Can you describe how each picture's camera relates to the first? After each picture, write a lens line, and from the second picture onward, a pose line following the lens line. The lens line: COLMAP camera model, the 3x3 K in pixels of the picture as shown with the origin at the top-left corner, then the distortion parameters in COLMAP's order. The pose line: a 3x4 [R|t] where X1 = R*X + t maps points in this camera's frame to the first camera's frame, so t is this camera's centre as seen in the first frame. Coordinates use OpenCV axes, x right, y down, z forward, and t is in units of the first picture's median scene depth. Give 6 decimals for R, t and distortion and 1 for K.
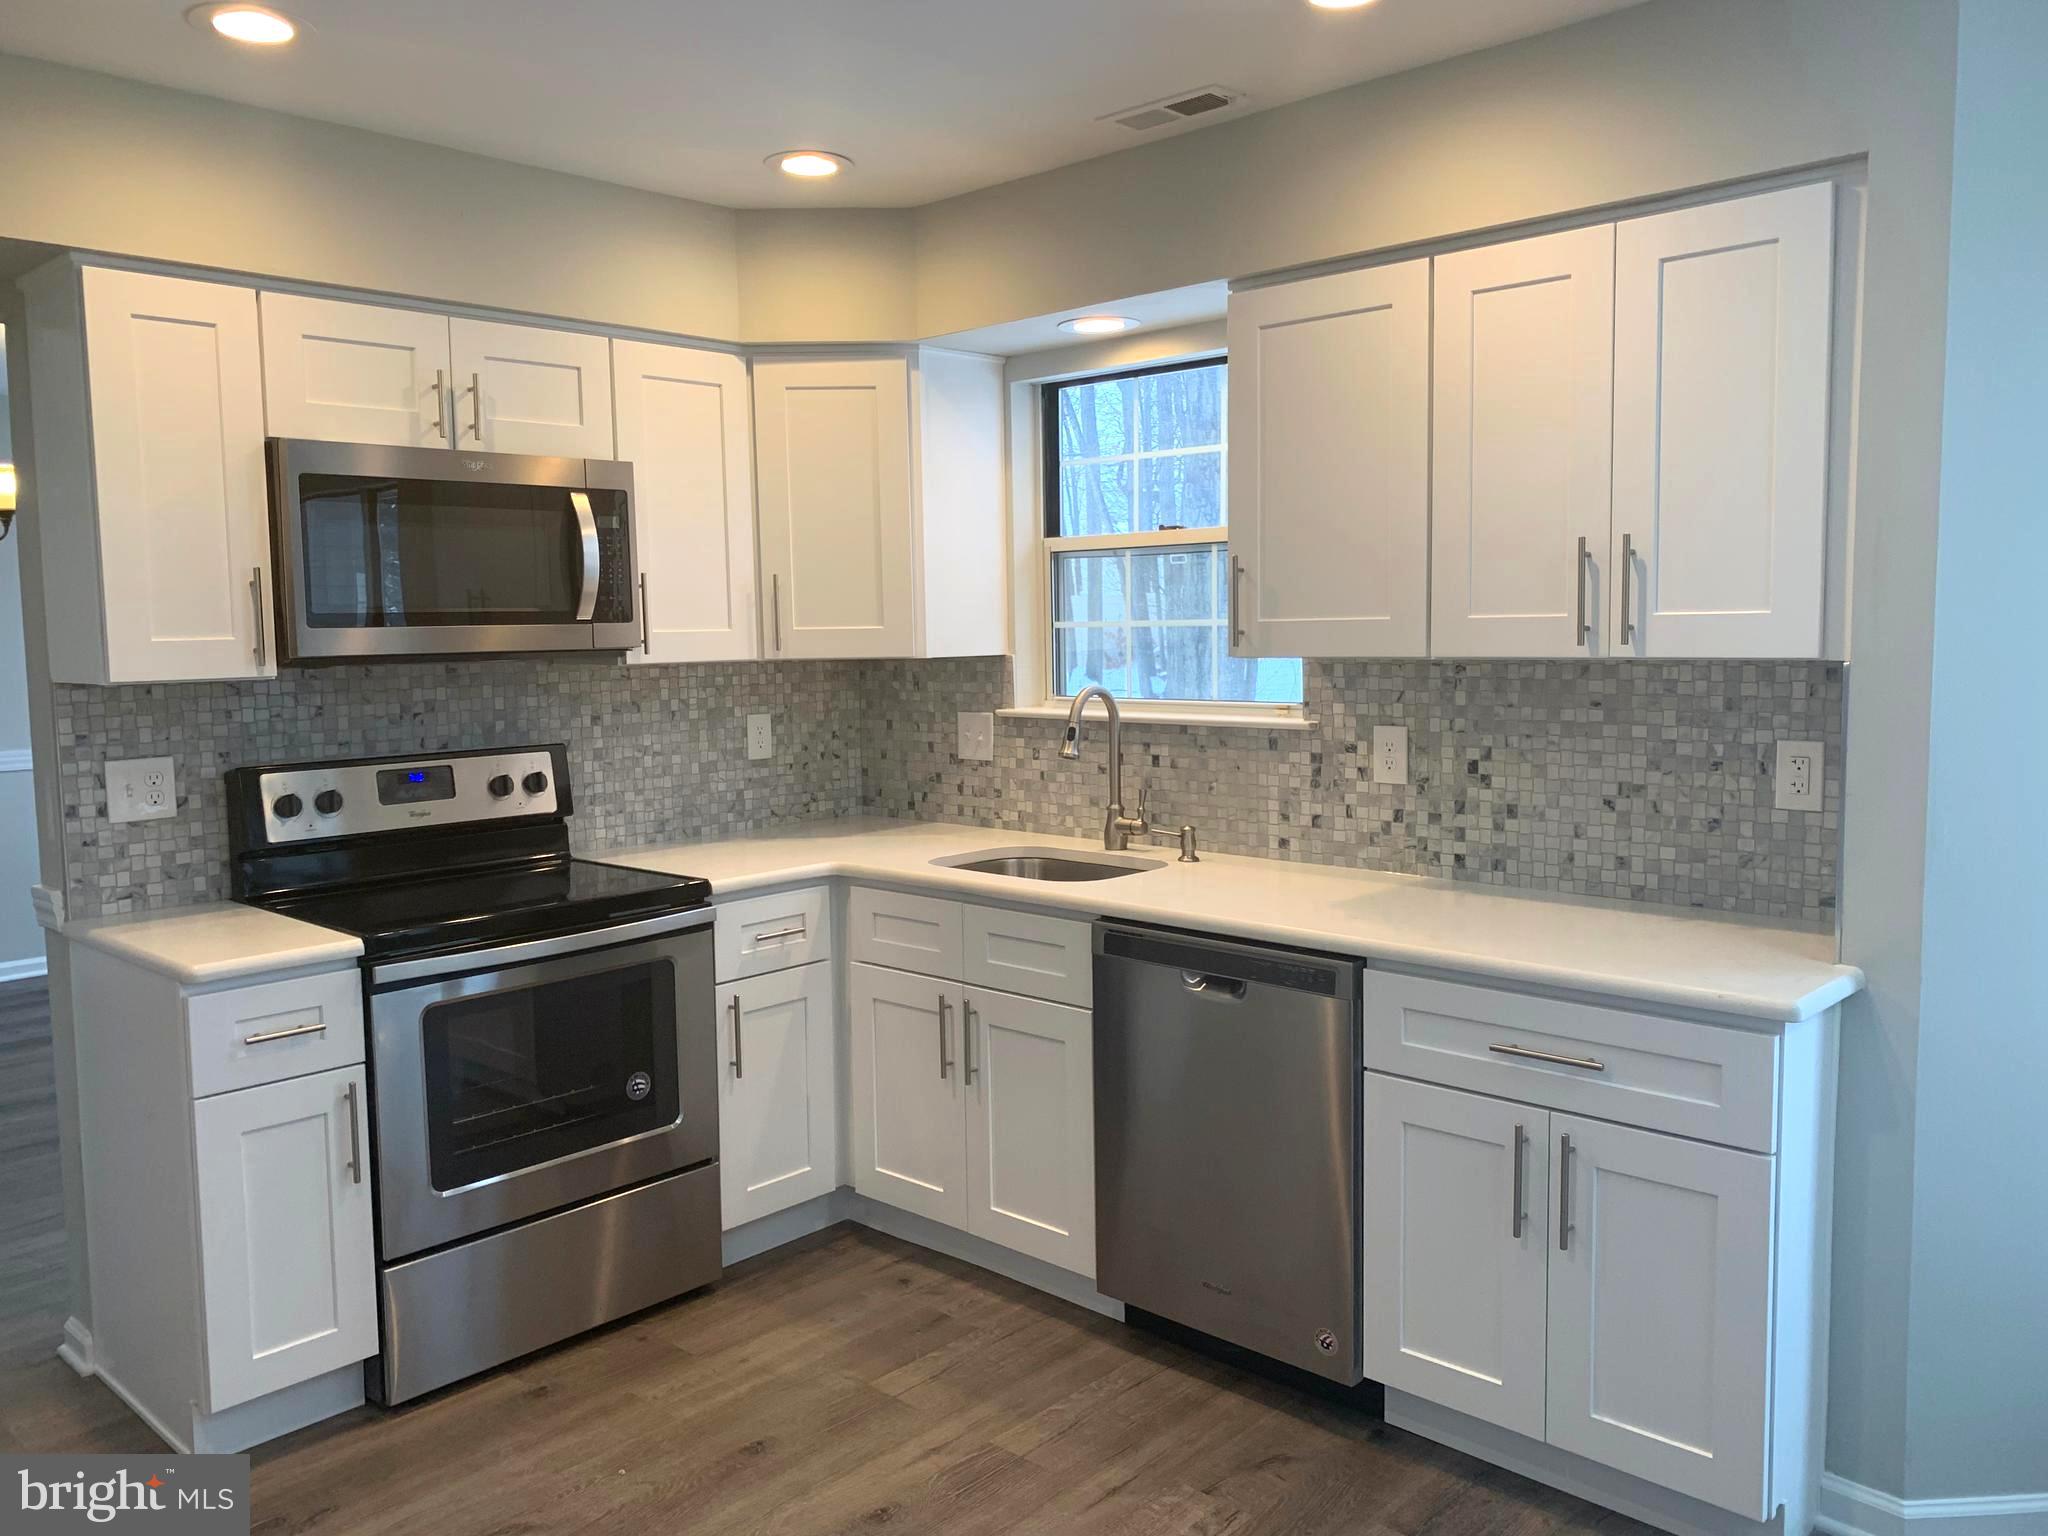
lens RADIAL K [[1576.0, 0, 1014.8], [0, 1576.0, 757.0], [0, 0, 1]] dist [0.012687, -0.016001]
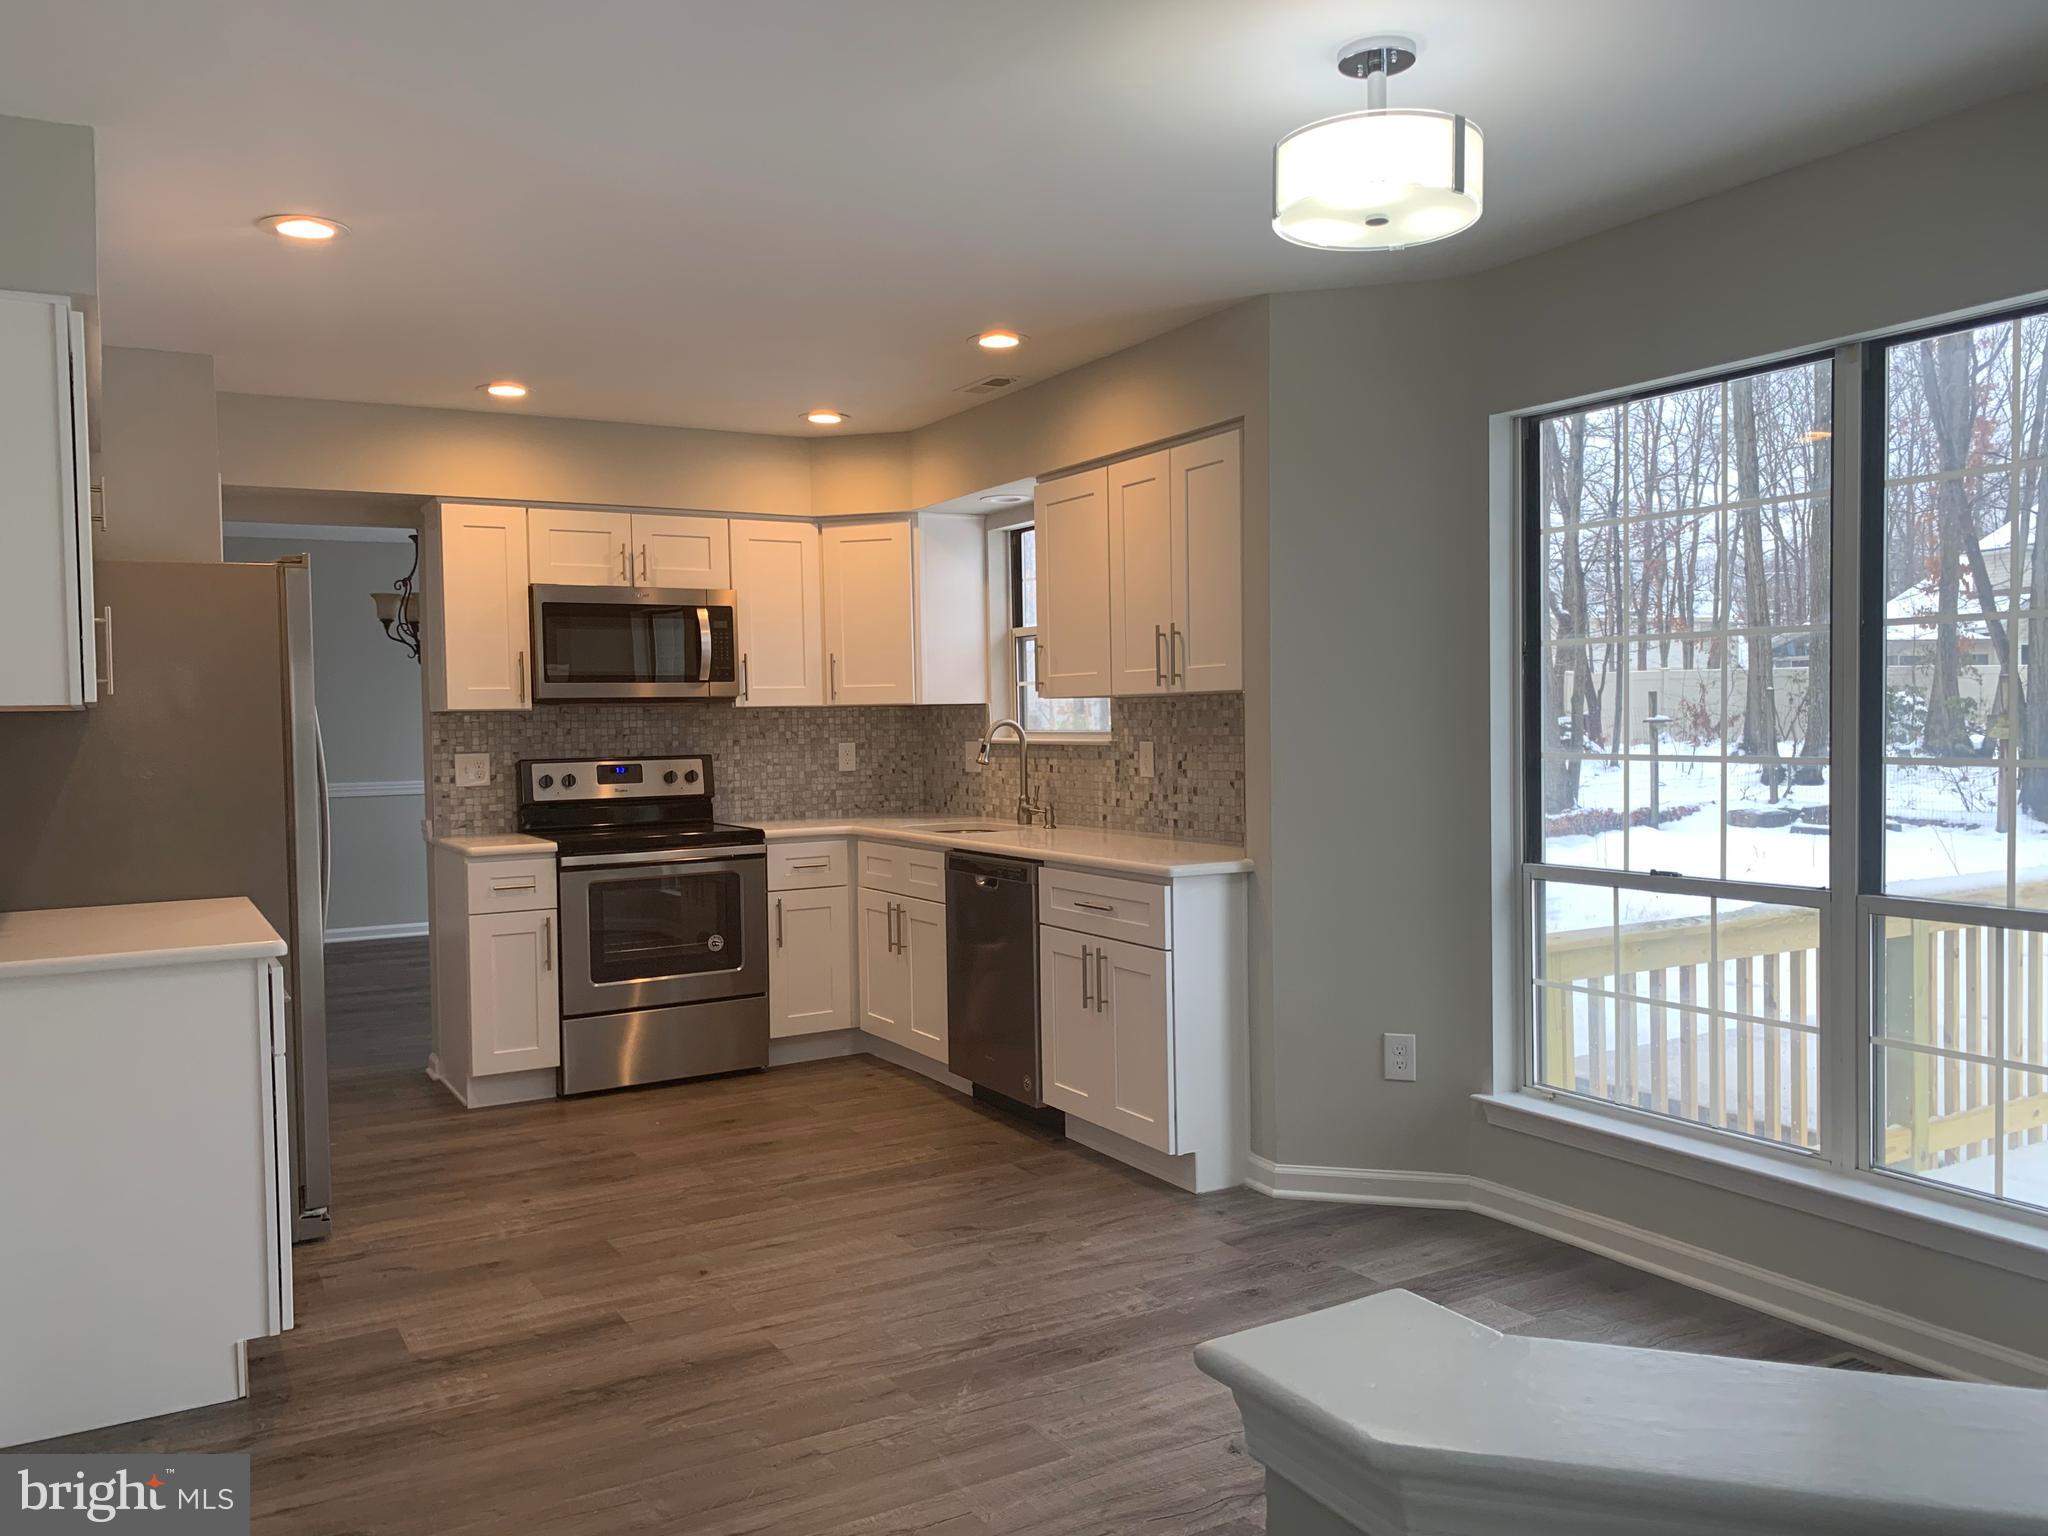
lens RADIAL K [[1576.0, 0, 1038.4], [0, 1576.0, 773.5], [0, 0, 1]] dist [0.012687, -0.016001]
pose [[0.960015, 0.009193, -0.279798, 0.603307], [-0.022553, 0.998752, -0.044568, 0.090750], [0.279039, 0.049096, 0.959024, -0.599472]]
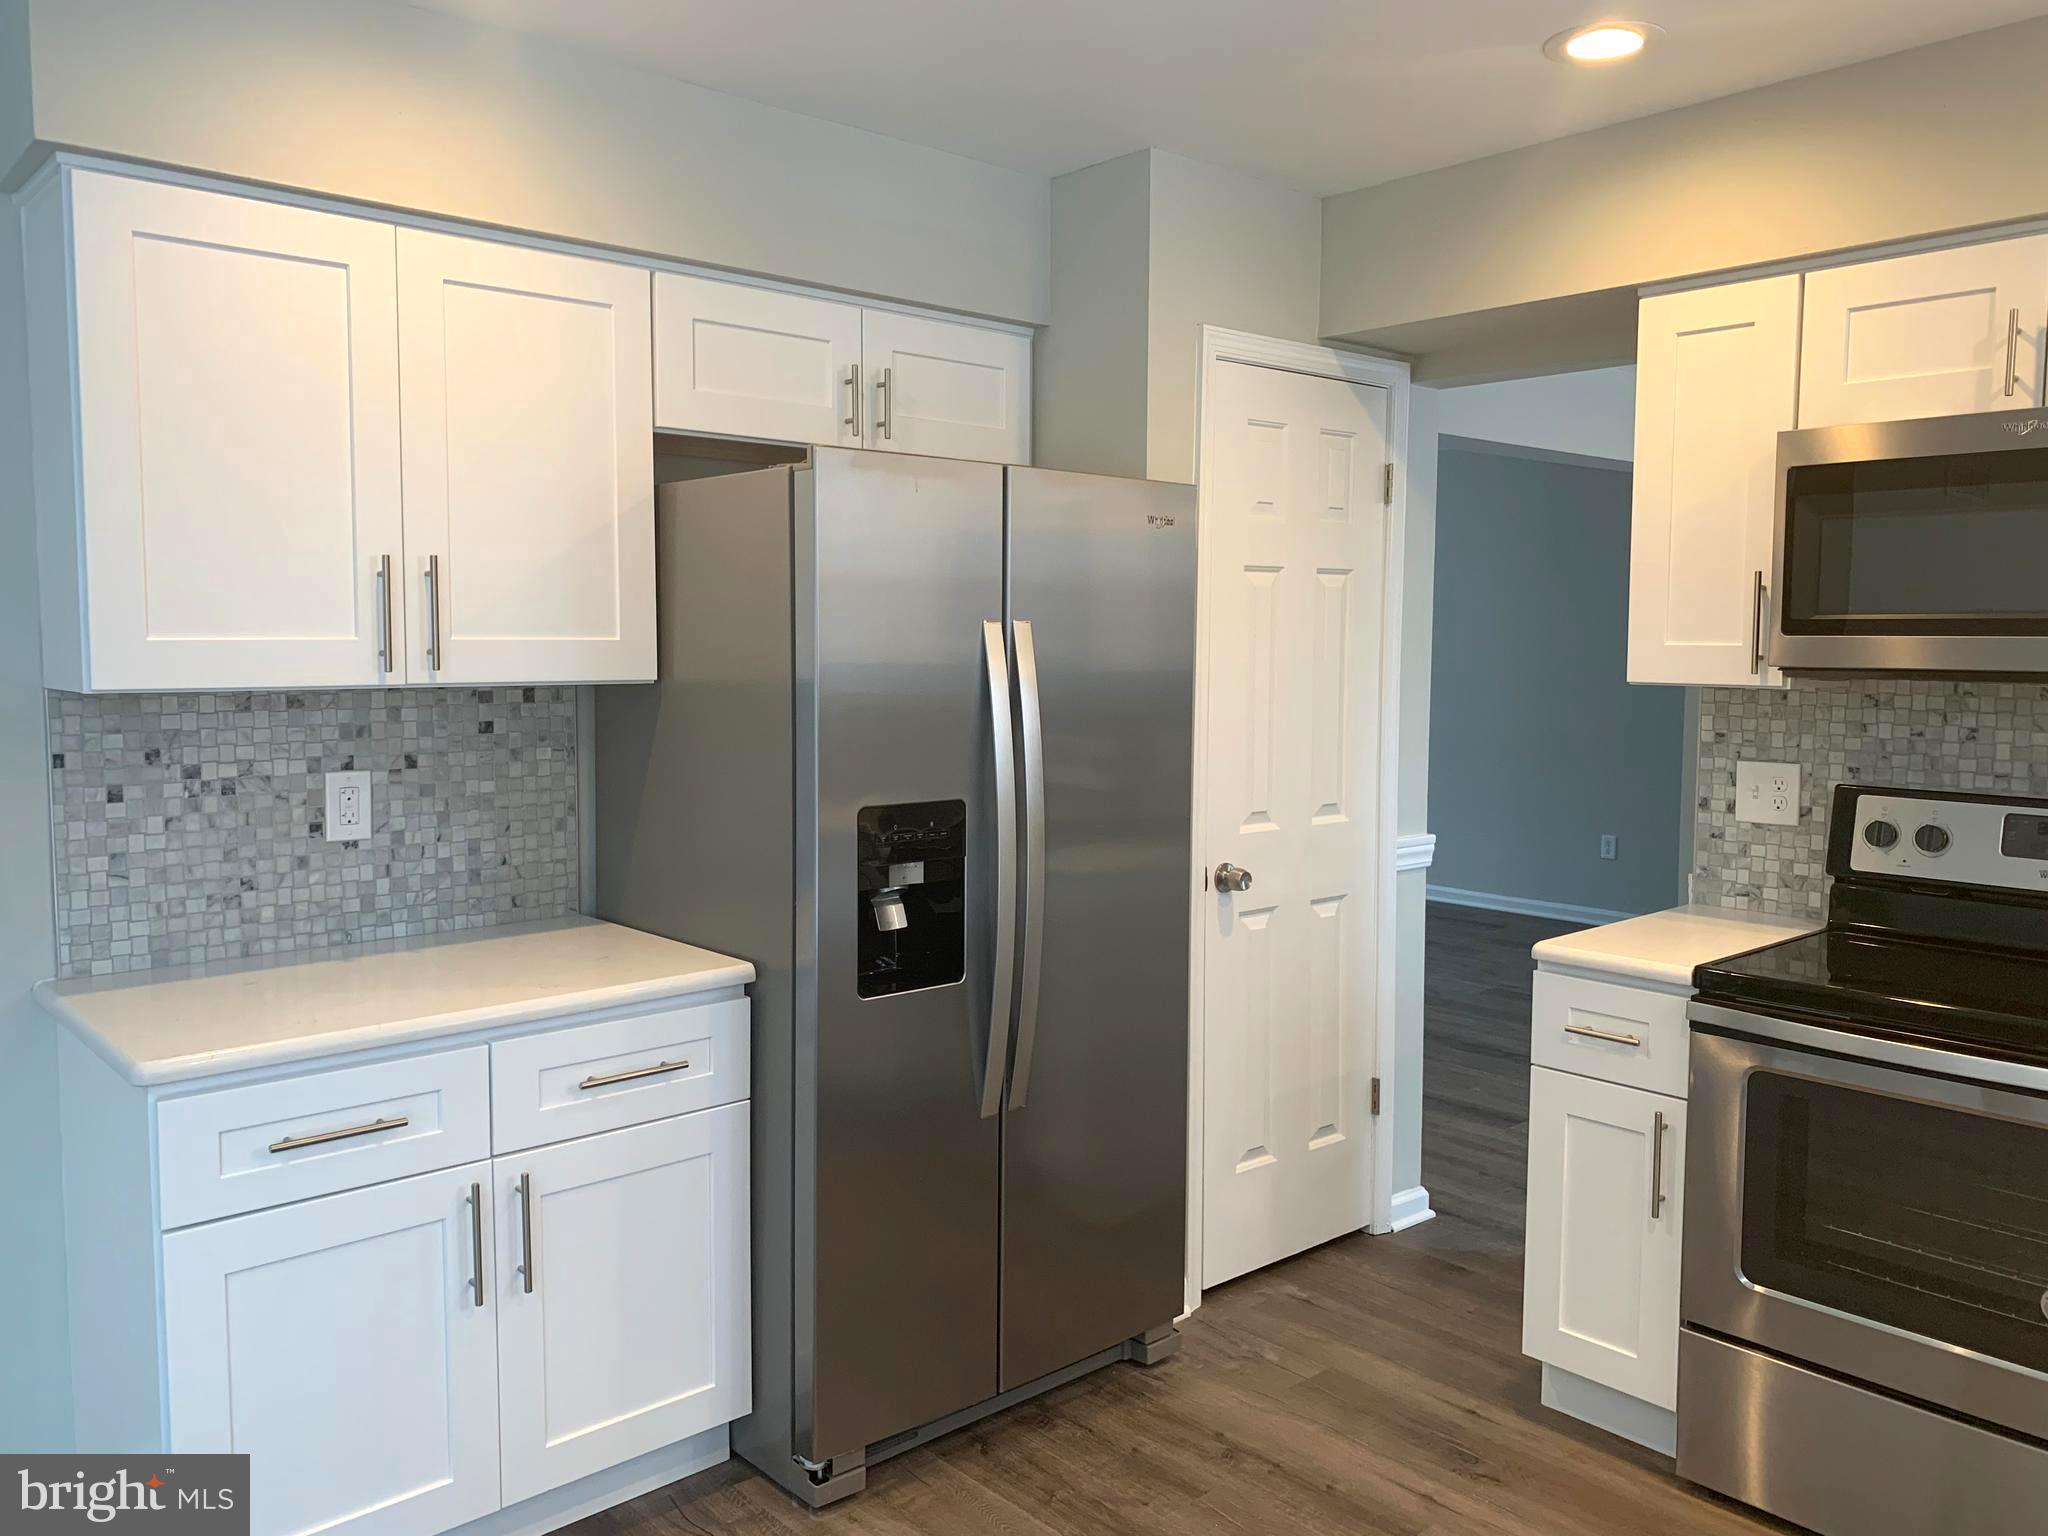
lens RADIAL K [[1576.0, 0, 1029.6], [0, 1576.0, 756.4], [0, 0, 1]] dist [0.012687, -0.016001]
pose [[-0.093469, 0.092487, -0.991317, 0.470895], [-0.092990, 0.990513, 0.101180, -0.058619], [0.991270, 0.101640, -0.083982, 0.595224]]
